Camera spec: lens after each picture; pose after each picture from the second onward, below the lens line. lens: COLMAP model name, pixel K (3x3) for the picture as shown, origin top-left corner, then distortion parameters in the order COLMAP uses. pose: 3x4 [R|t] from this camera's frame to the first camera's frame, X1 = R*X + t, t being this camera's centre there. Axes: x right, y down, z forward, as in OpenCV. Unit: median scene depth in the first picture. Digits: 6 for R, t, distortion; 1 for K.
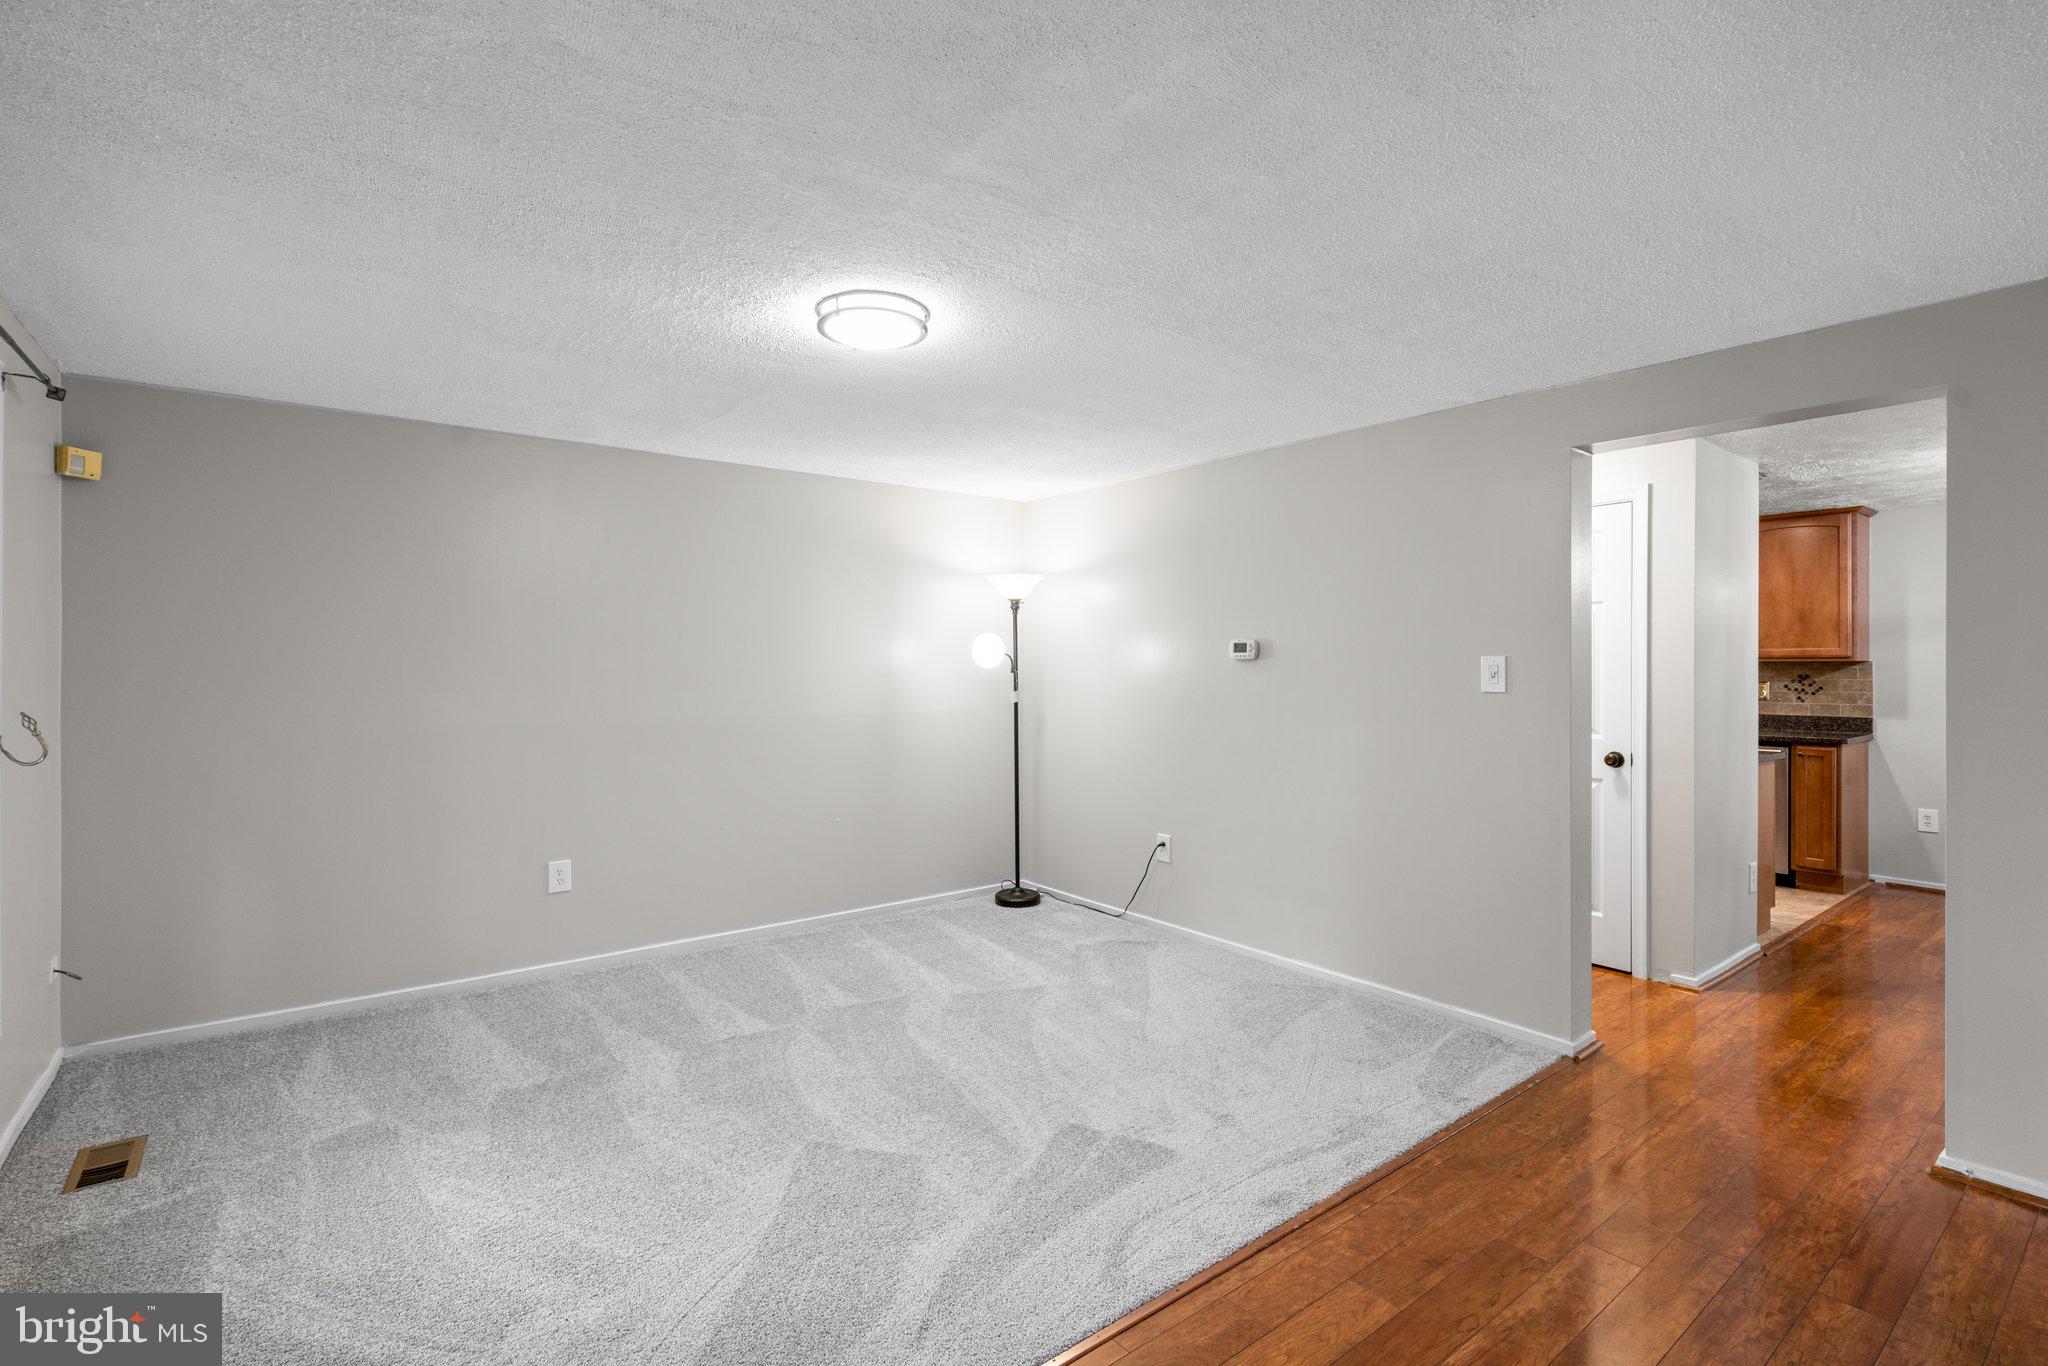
lens RADIAL K [[937.0, 0, 1022.7], [0, 937.0, 681.0], [0, 0, 1]] dist [-0.003738, 0.000509]
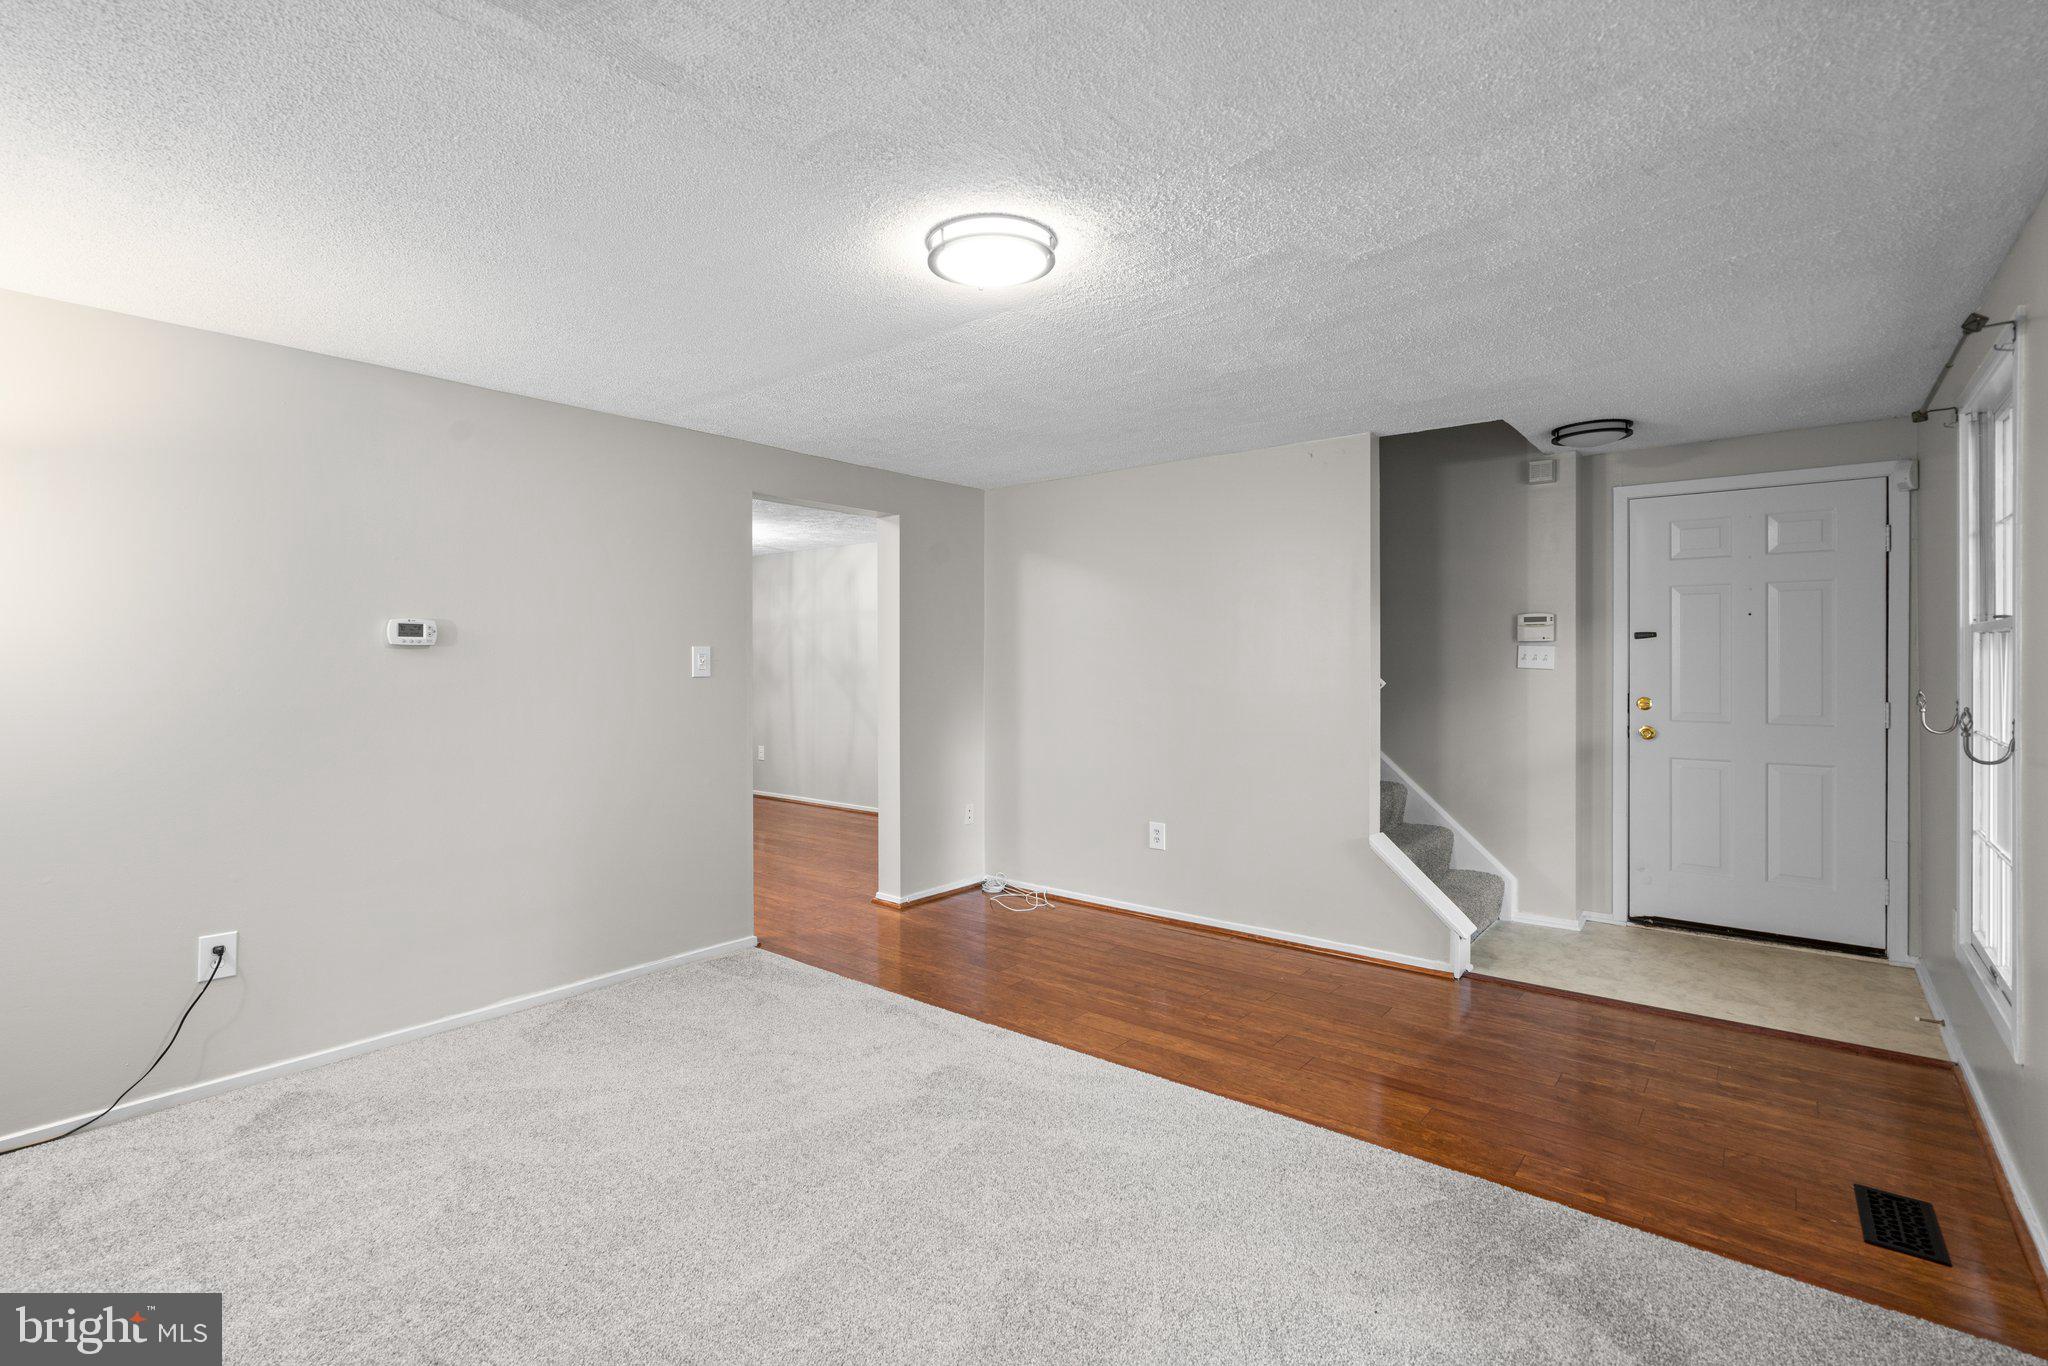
lens RADIAL K [[937.0, 0, 1009.6], [0, 937.0, 664.8], [0, 0, 1]] dist [-0.003738, 0.000509]
pose [[-0.219159, -0.007916, 0.975657, -0.761817], [0.015031, 0.999821, 0.011489, -0.011378], [-0.975573, 0.017183, -0.219001, 0.883467]]
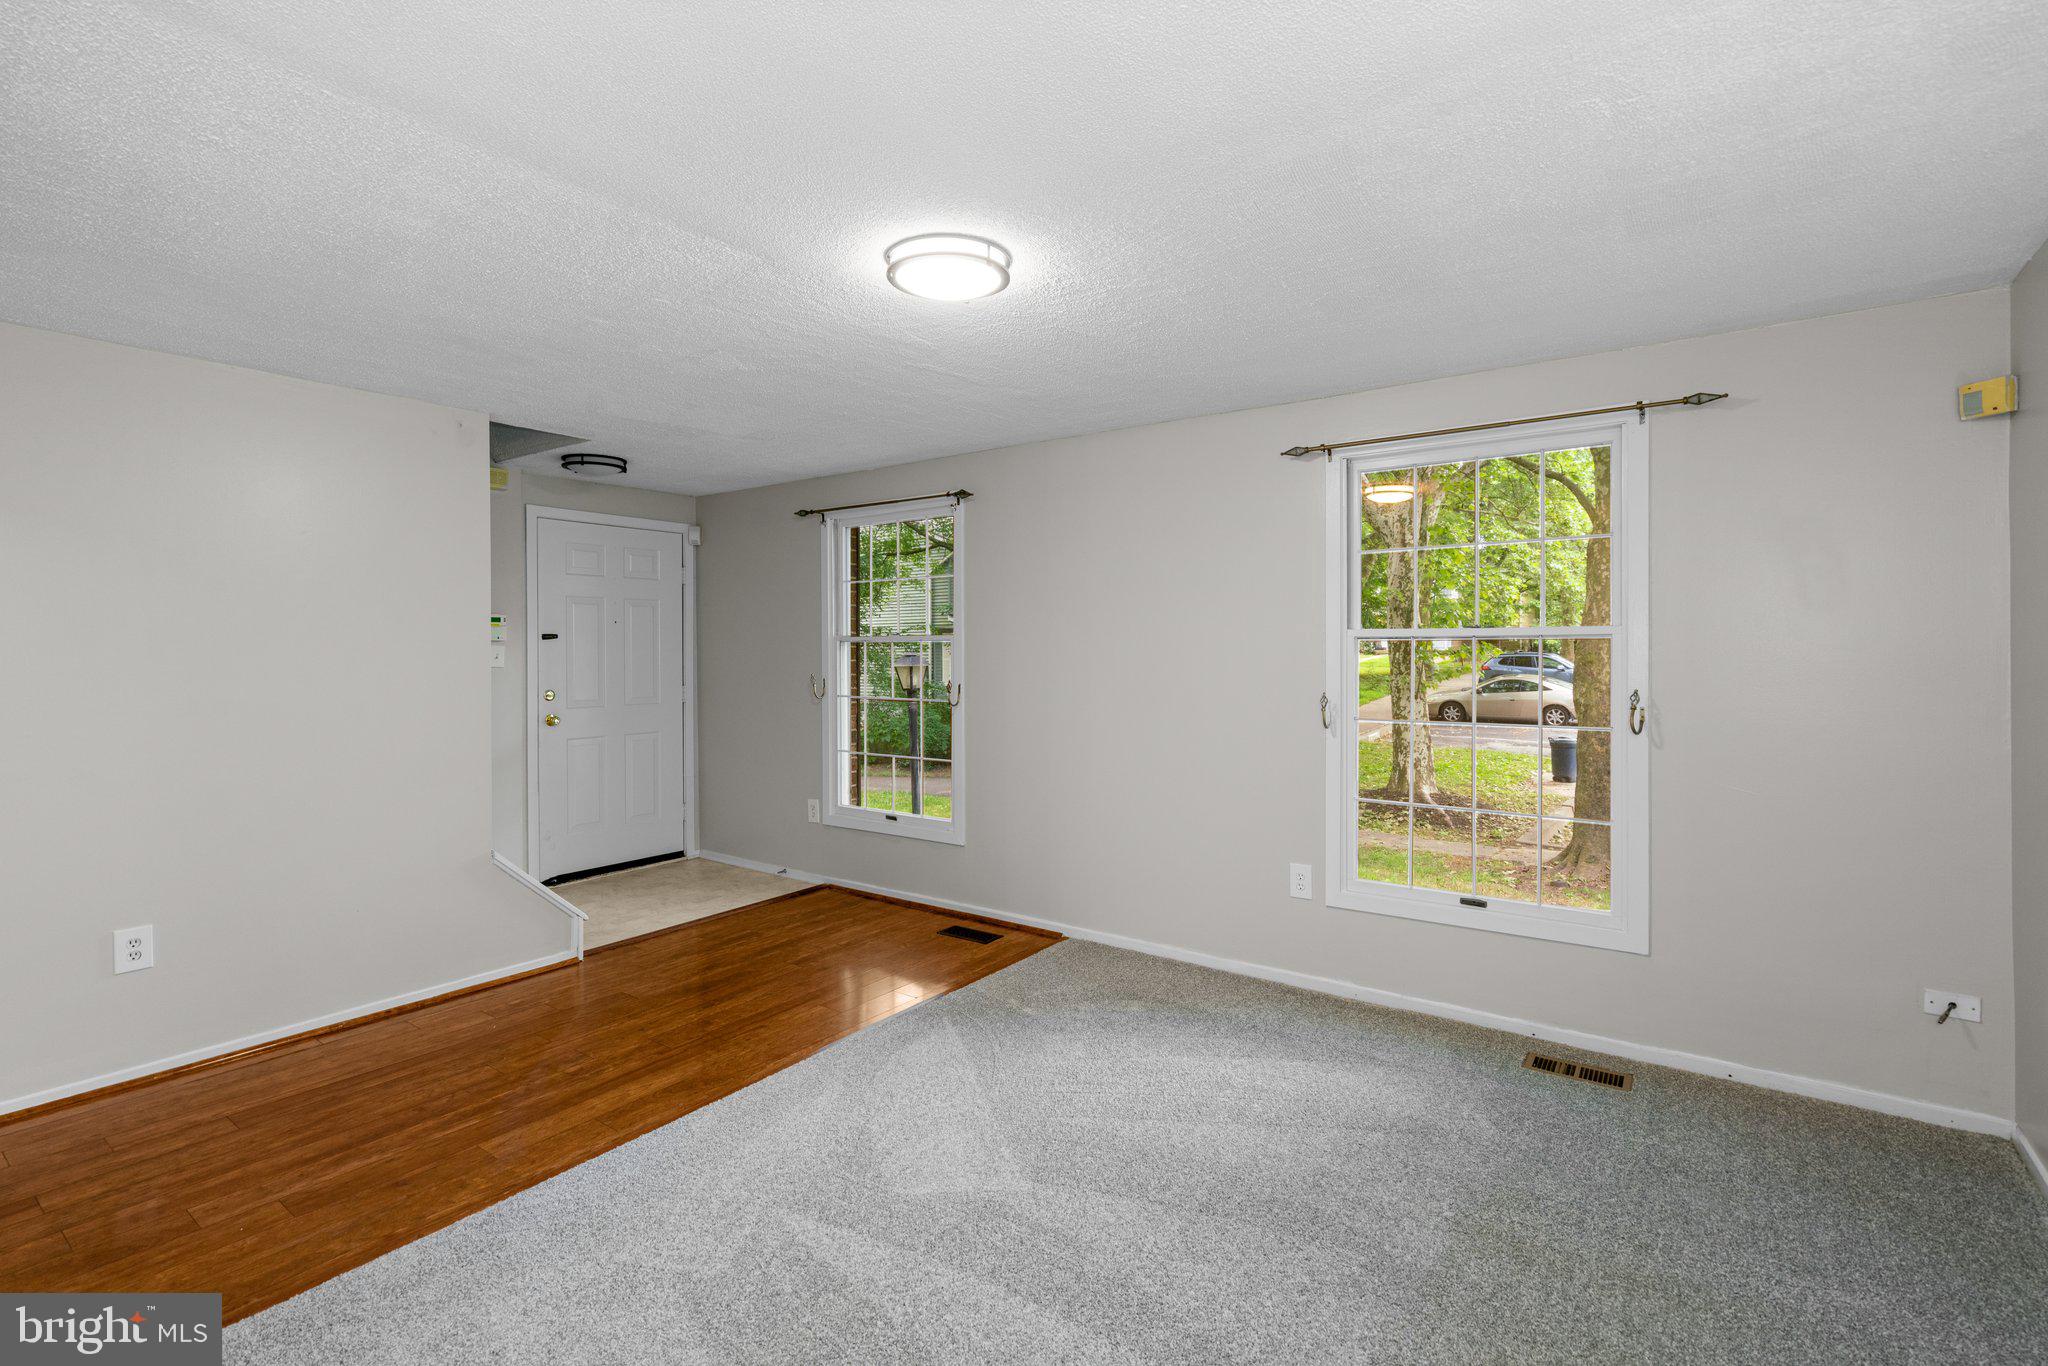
lens RADIAL K [[937.0, 0, 1030.7], [0, 937.0, 680.7], [0, 0, 1]] dist [-0.003738, 0.000509]
pose [[-0.959020, 0.008293, -0.283217, 0.014421], [-0.004807, 0.998952, 0.045527, -0.025486], [0.283298, 0.045023, -0.957975, 1.413810]]
